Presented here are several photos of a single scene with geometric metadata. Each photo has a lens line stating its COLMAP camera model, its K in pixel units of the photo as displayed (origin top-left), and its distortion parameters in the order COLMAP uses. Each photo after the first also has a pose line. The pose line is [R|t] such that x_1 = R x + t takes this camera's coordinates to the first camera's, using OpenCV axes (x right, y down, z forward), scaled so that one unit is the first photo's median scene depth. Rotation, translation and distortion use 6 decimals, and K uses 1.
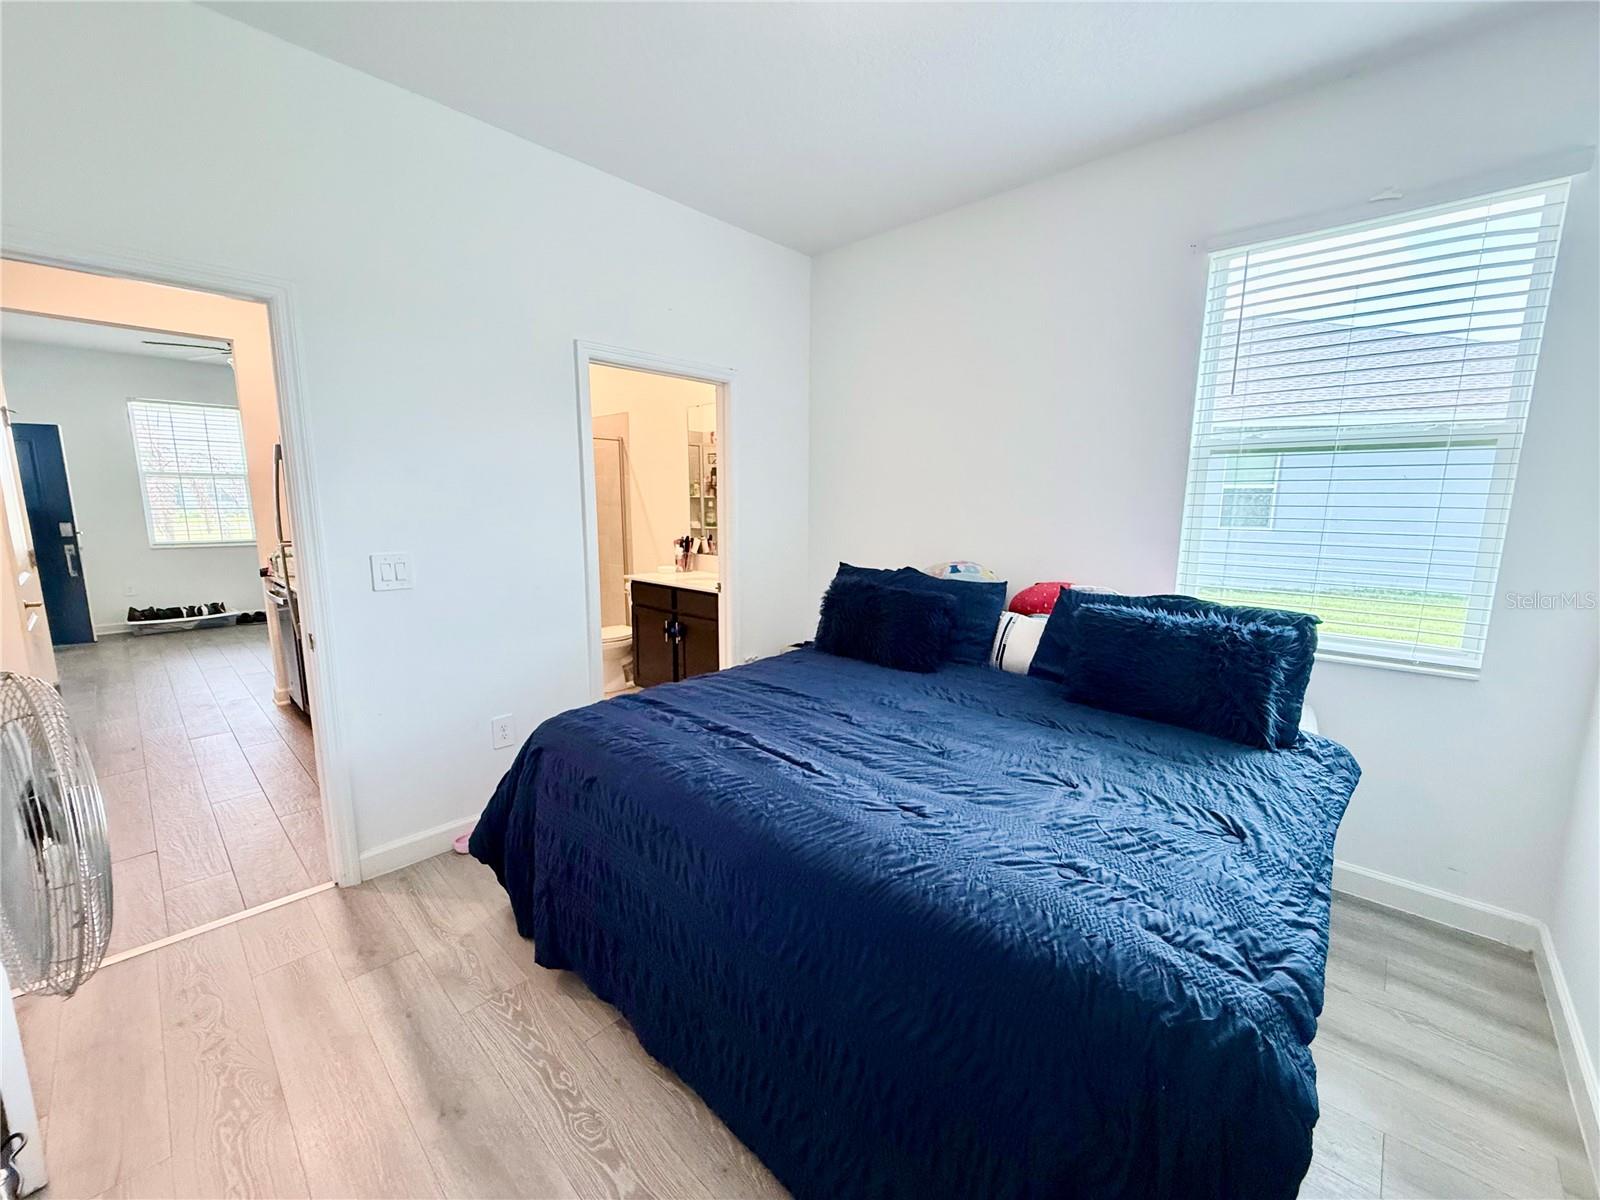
lens RADIAL K [[640.6, 0, 800.1], [0, 640.6, 599.2], [0, 0, 1]] dist [-0.000940, -0.000011]
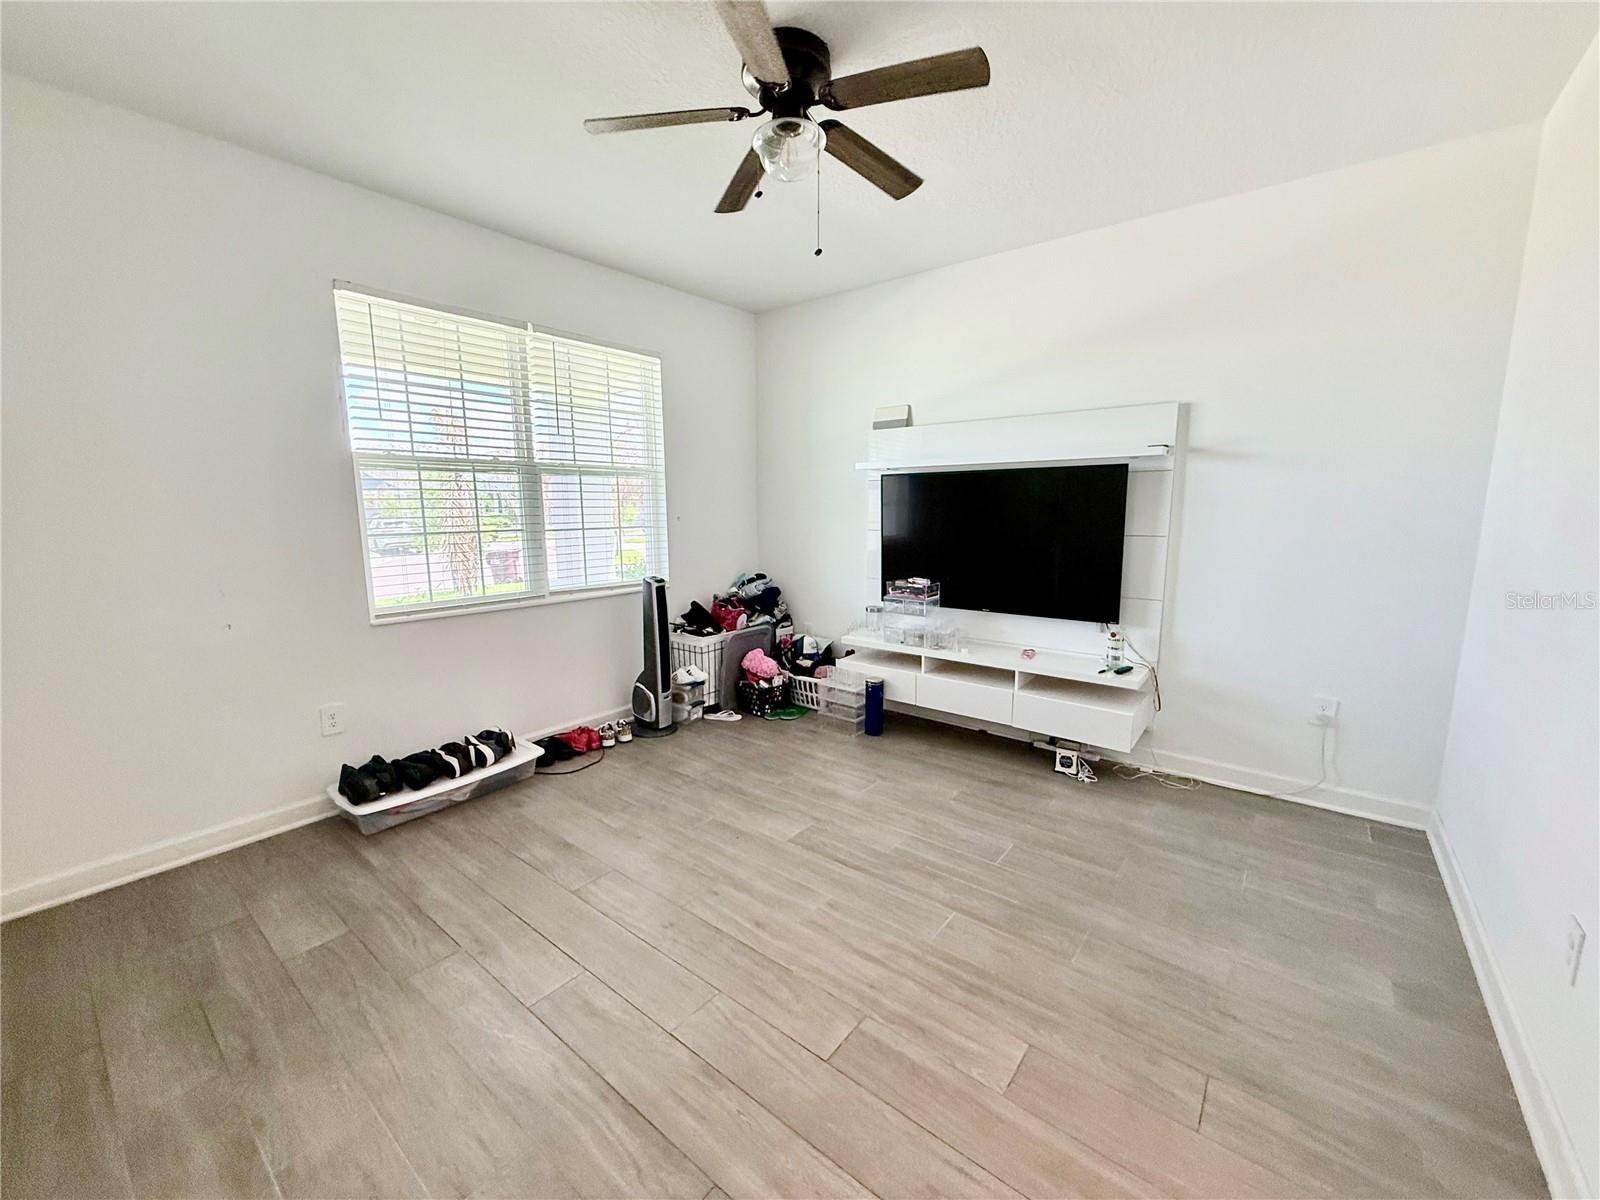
lens RADIAL K [[640.6, 0, 800.0], [0, 640.6, 603.9], [0, 0, 1]] dist [-0.000940, -0.000011]
pose [[0.996423, -0.023257, 0.081240, -0.743422], [0.024122, 0.999662, -0.009691, -0.082035], [-0.080987, 0.011616, 0.996647, 0.521782]]
